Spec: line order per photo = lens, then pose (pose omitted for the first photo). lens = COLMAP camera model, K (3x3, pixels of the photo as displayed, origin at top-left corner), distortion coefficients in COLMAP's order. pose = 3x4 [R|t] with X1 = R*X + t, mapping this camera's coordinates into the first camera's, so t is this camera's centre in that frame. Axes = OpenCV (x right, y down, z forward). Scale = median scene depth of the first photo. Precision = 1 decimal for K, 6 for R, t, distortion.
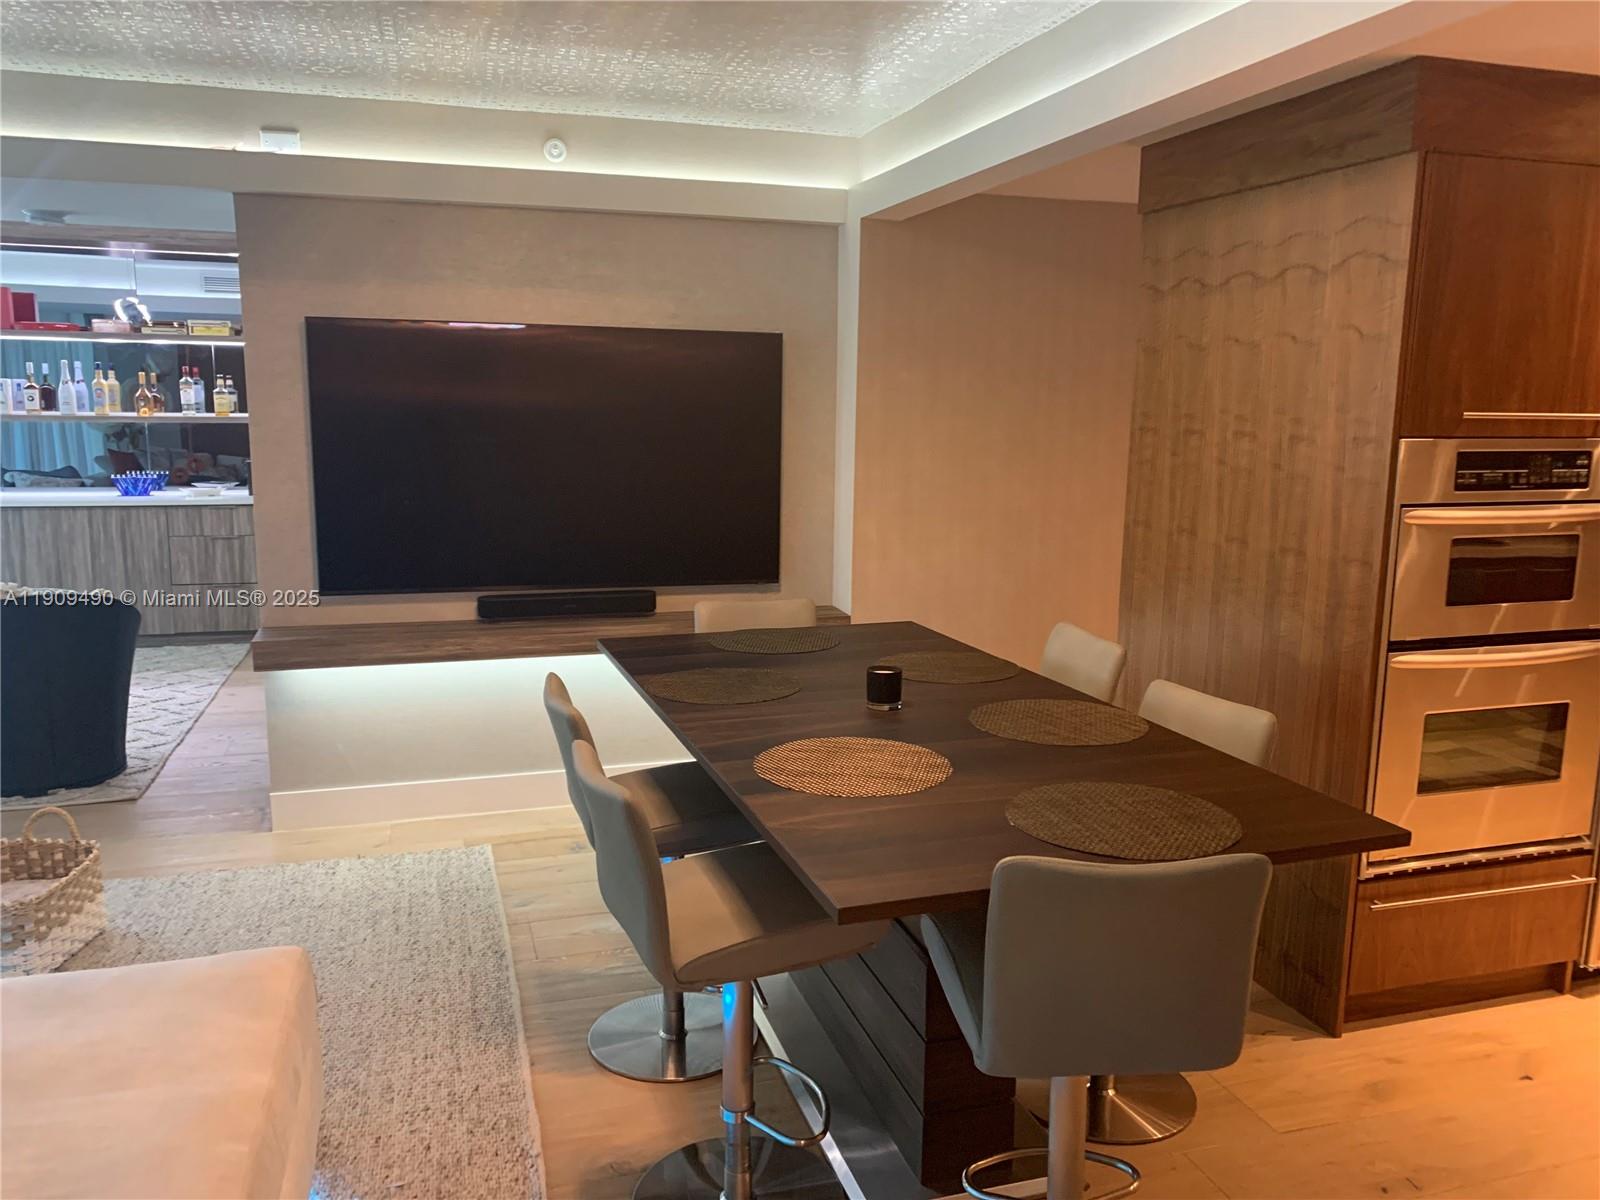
lens RADIAL K [[1226.6, 0, 797.3], [0, 1226.6, 604.2], [0, 0, 1]] dist [0.008831, -0.001587]
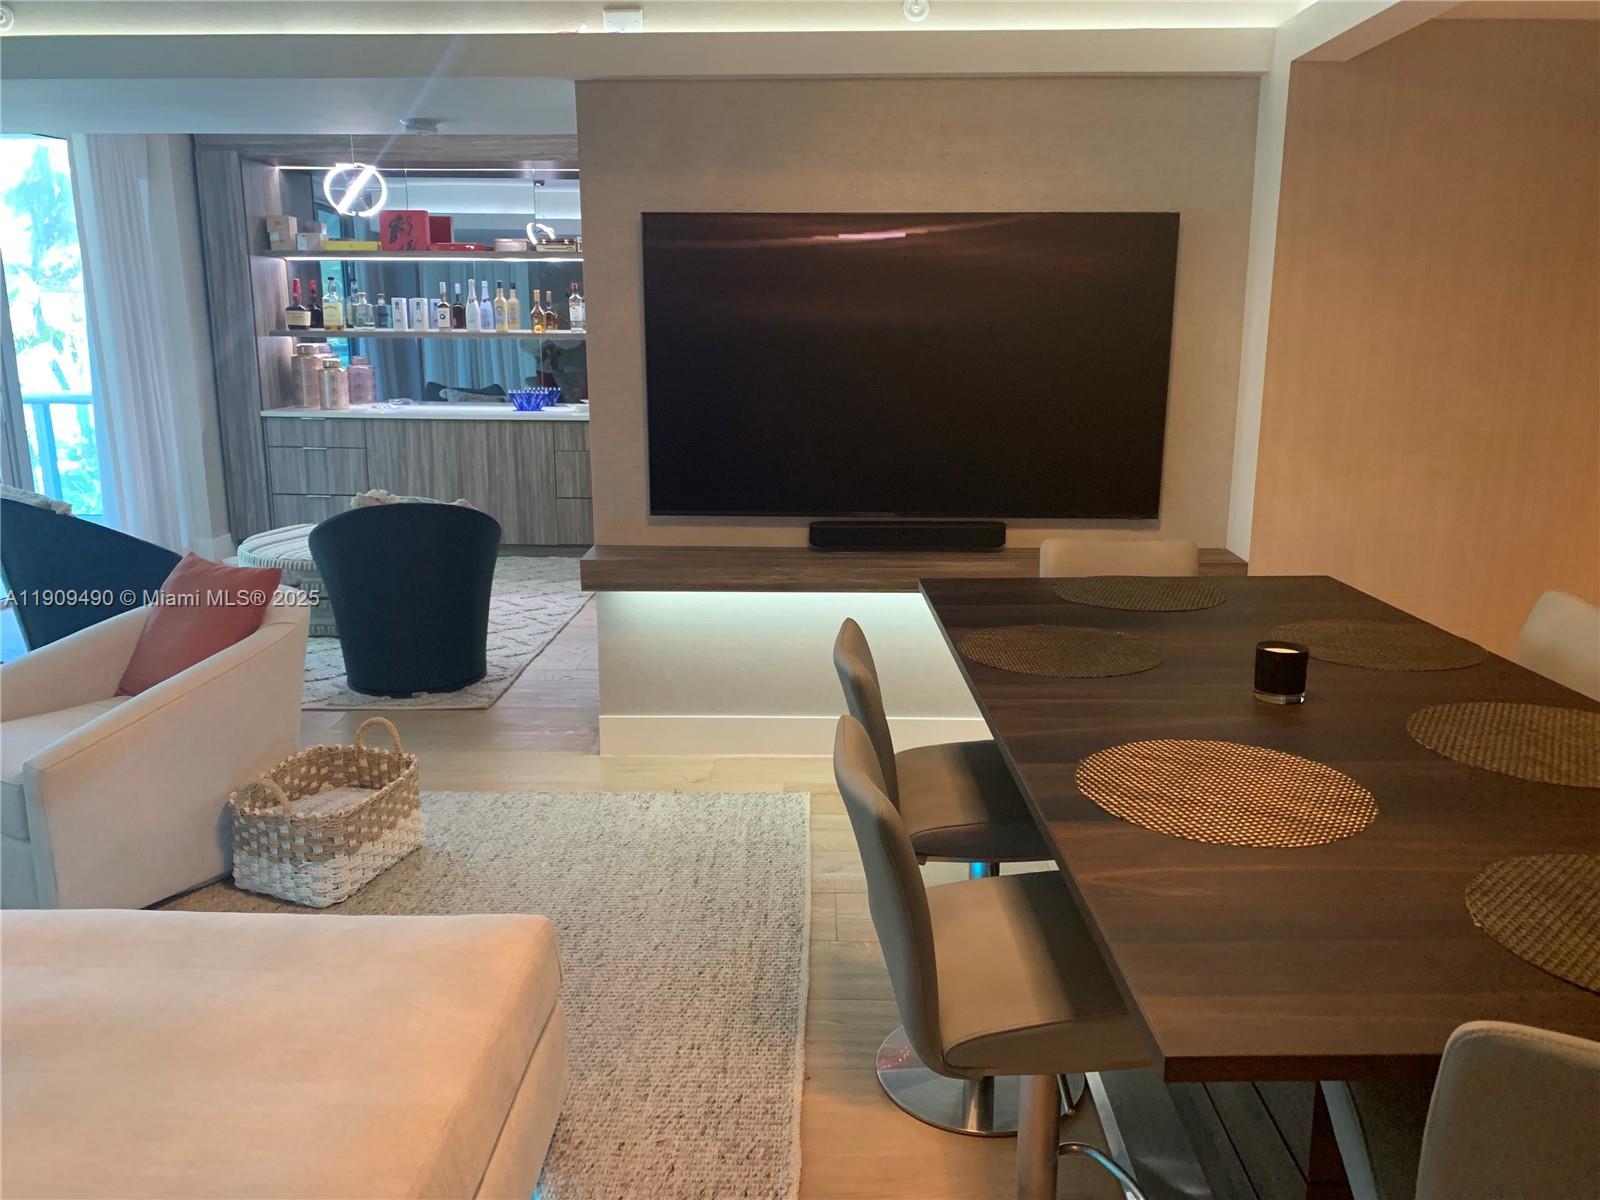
lens RADIAL K [[1215.2, 0, 800.0], [0, 1215.2, 600.0], [0, 0, 1]] dist [0.047008, -0.107016]
pose [[0.949993, 0.058242, -0.306791, 0.013405], [-0.040553, 0.997143, 0.063727, -0.005861], [0.309627, -0.048099, 0.949641, 0.150261]]
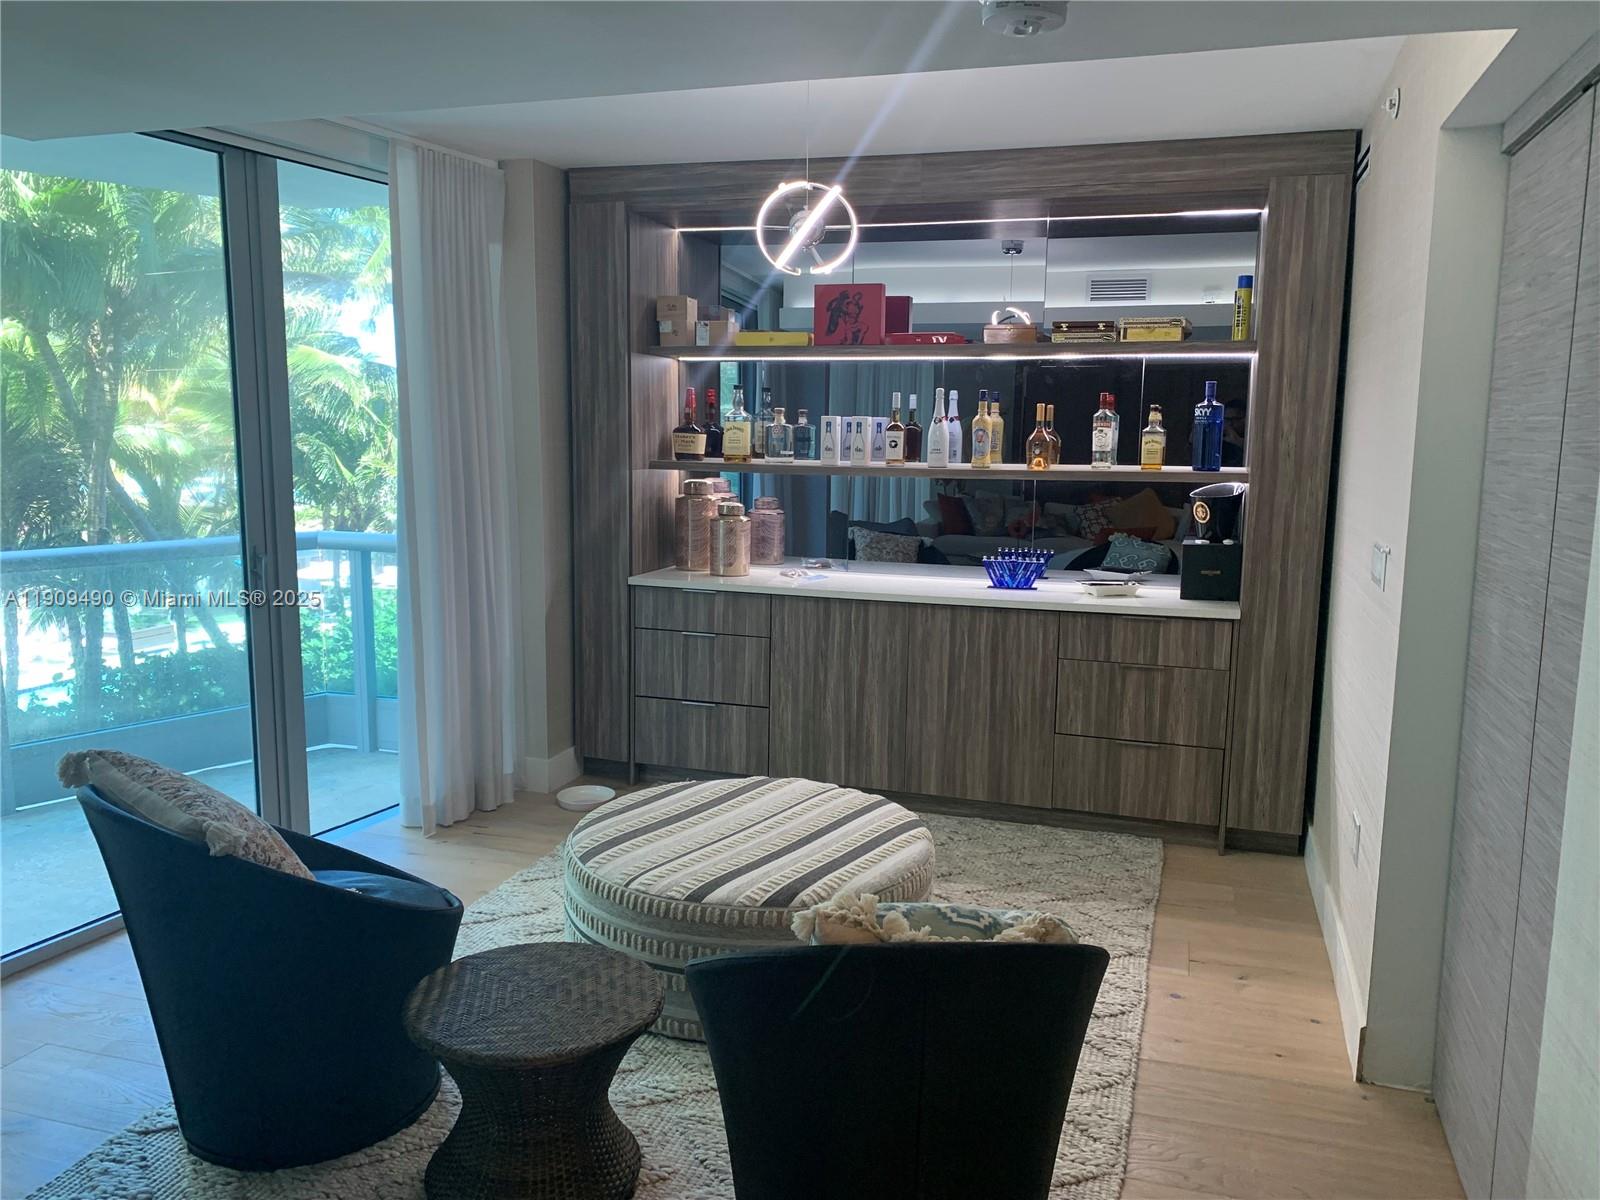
lens RADIAL K [[1227.7, 0, 802.3], [0, 1227.7, 618.6], [0, 0, 1]] dist [0.102776, -0.000430]
pose [[0.825033, 0.081856, -0.559125, -0.475258], [-0.092675, 0.995656, 0.009015, -0.124933], [0.557434, 0.044379, 0.829035, 0.705827]]
